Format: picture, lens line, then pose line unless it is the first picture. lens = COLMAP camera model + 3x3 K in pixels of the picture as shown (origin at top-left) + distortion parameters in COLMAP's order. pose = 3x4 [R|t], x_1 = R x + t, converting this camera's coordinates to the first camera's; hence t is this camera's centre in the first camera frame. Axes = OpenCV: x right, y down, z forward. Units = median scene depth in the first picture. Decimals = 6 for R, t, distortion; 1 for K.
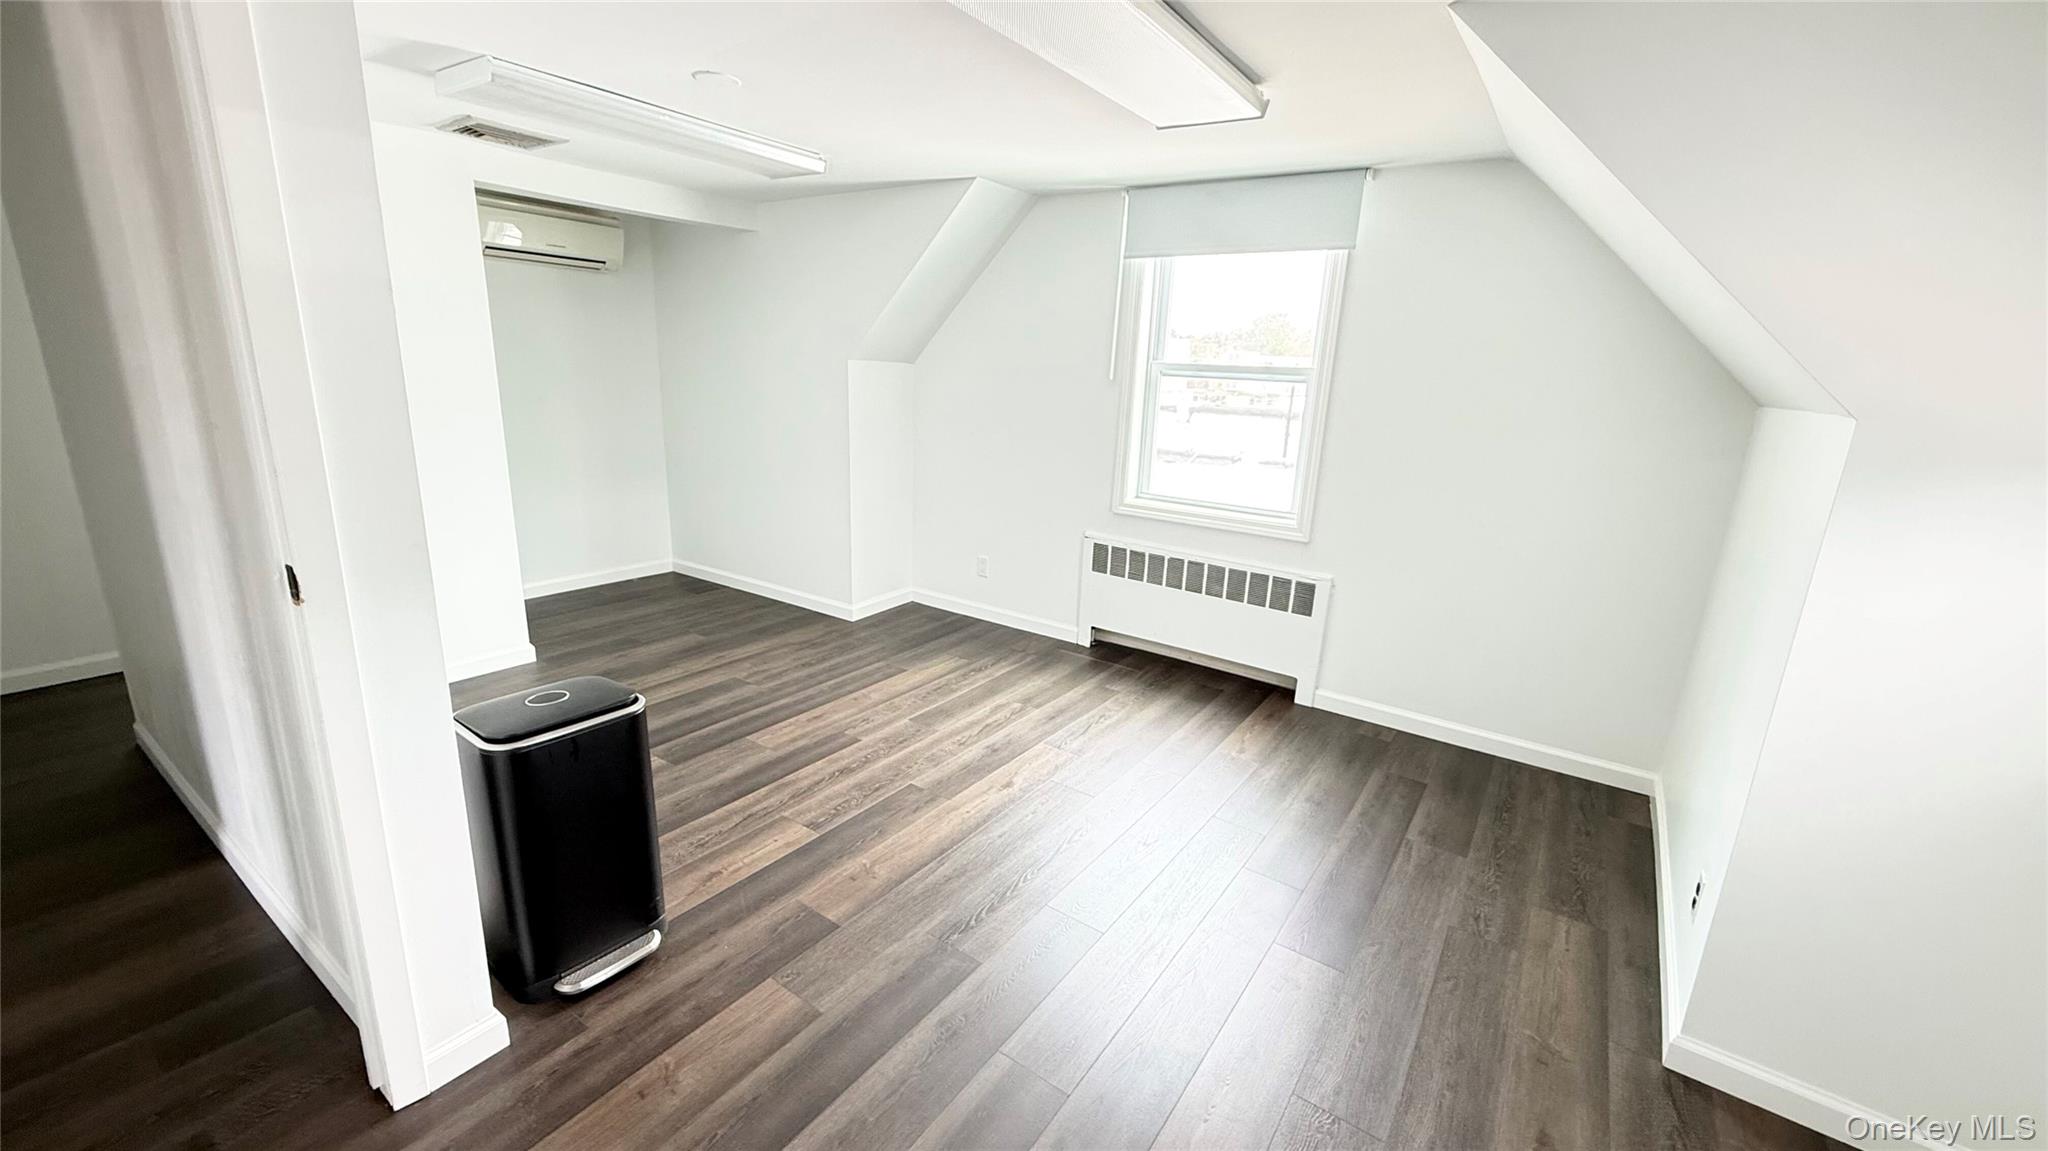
lens RADIAL K [[813.2, 0, 1019.6], [0, 813.2, 574.4], [0, 0, 1]] dist [-0.000040, -0.000020]
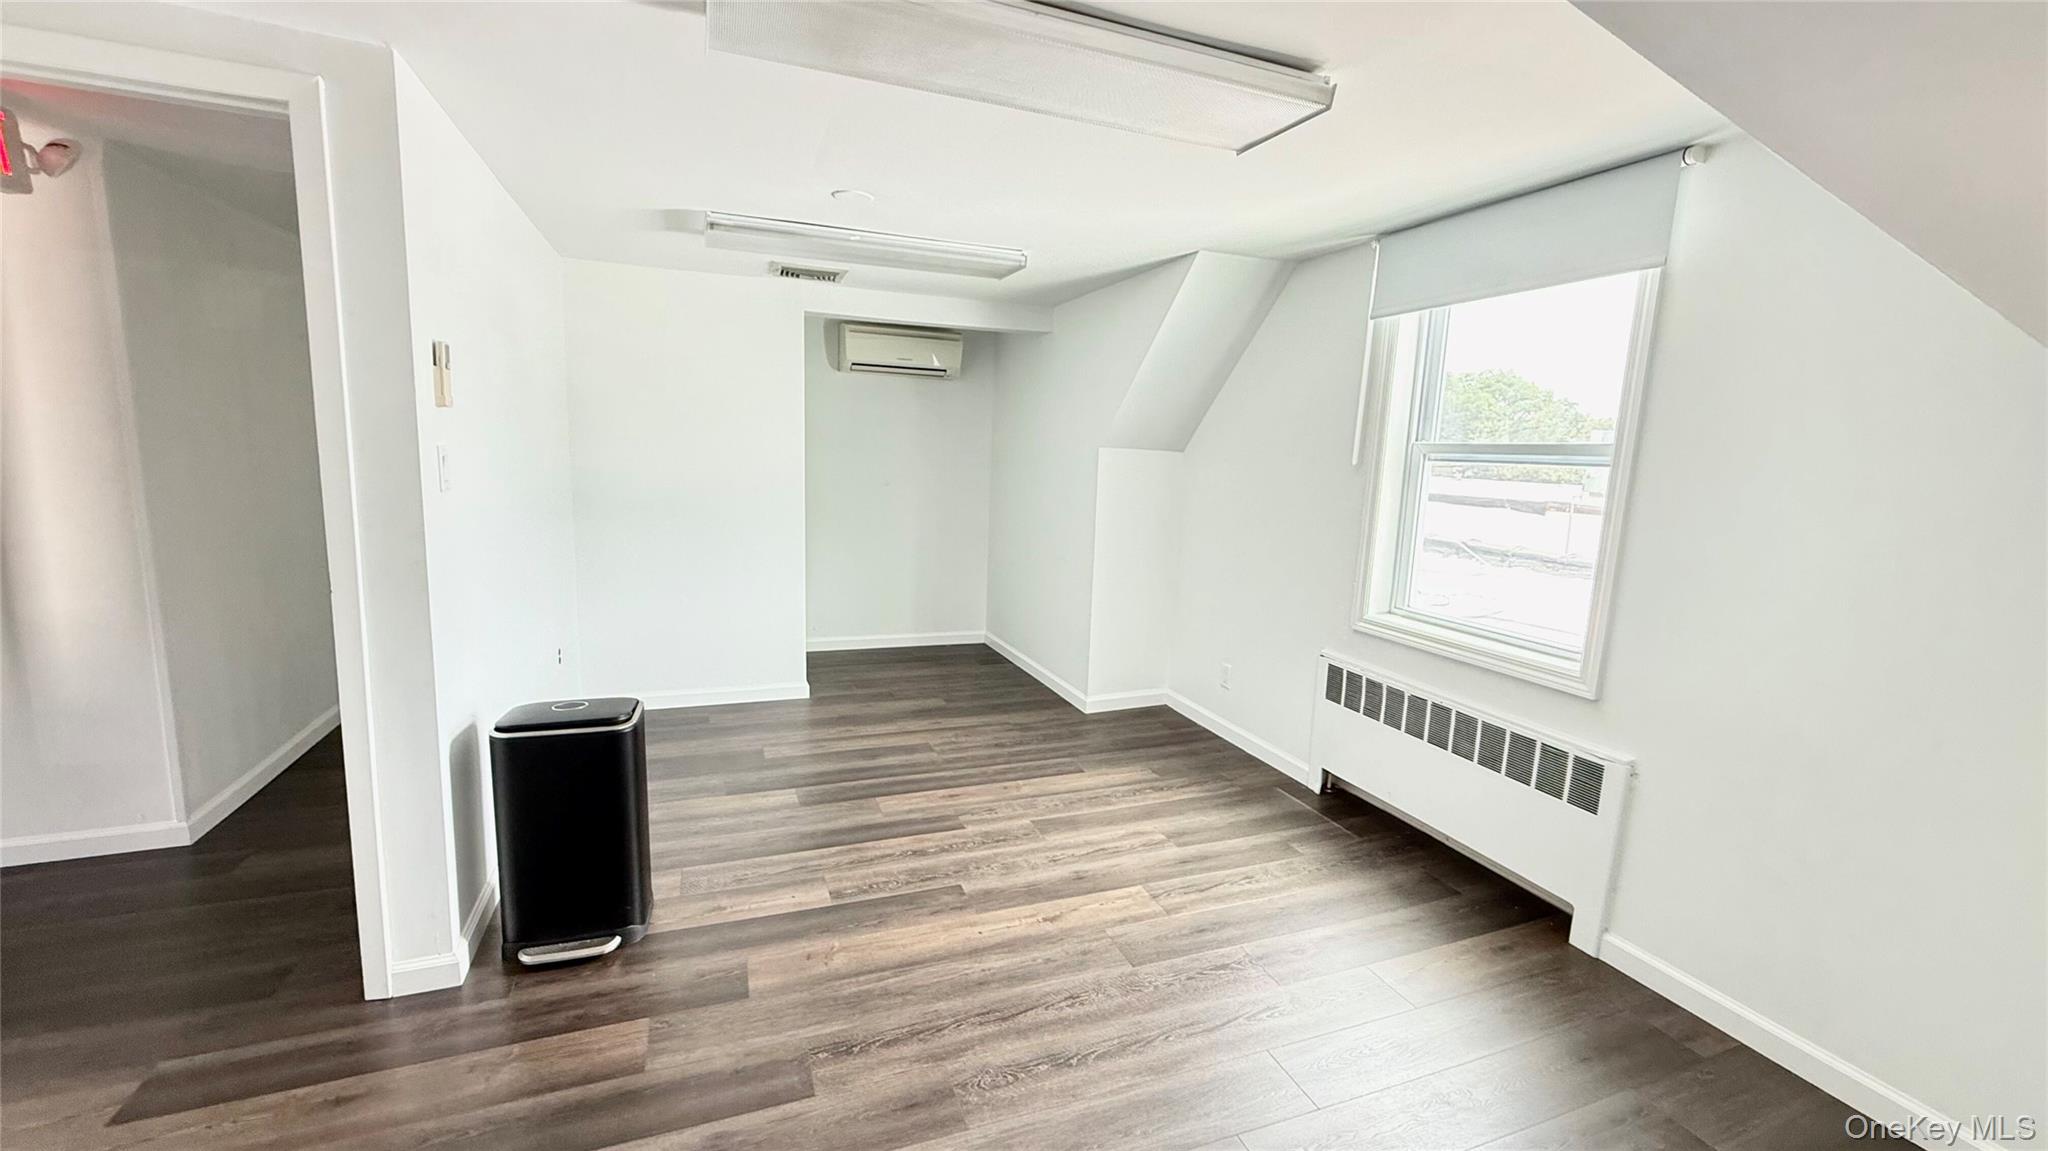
lens RADIAL K [[814.9, 0, 1024.0], [0, 814.9, 575.5], [0, 0, 1]] dist [0.000057, 0.000057]
pose [[0.824738, 0.073700, -0.560692, 0.315363], [-0.141982, 0.986700, -0.079148, -0.019855], [0.547402, 0.144885, 0.824233, 0.169091]]
